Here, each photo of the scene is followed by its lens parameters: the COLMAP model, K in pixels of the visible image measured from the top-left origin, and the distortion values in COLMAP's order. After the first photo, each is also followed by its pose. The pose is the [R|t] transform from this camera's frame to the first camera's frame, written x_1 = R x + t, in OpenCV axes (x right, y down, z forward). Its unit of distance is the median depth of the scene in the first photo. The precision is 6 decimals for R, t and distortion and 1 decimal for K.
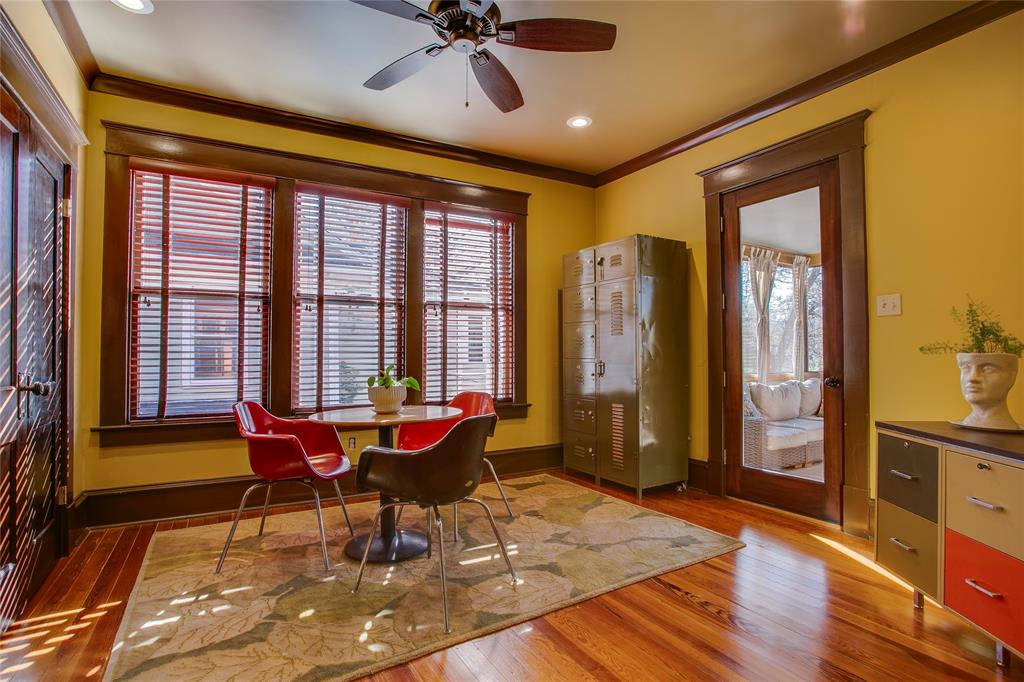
lens RADIAL K [[511.7, 0, 510.2], [0, 511.7, 344.4], [0, 0, 1]] dist [-0.028119, 0.001503]
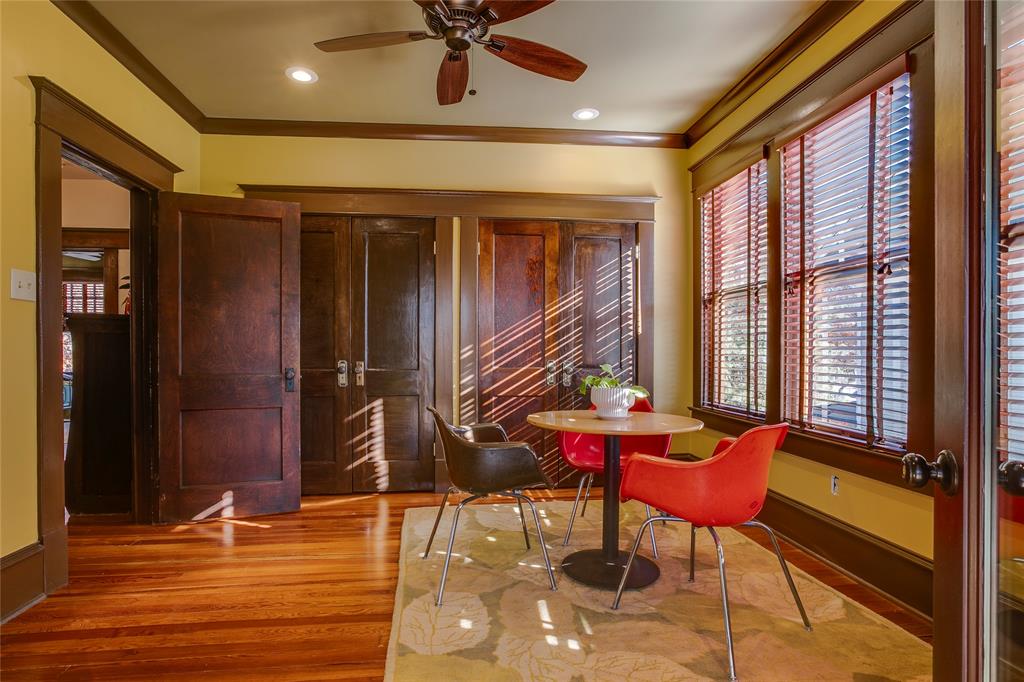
lens RADIAL K [[511.7, 0, 499.2], [0, 511.7, 352.6], [0, 0, 1]] dist [-0.028119, 0.001503]
pose [[-0.405180, 0.004429, -0.914226, 0.723222], [0.015474, 0.999878, -0.002014, 0.022876], [0.914106, -0.014963, -0.405199, 1.336474]]
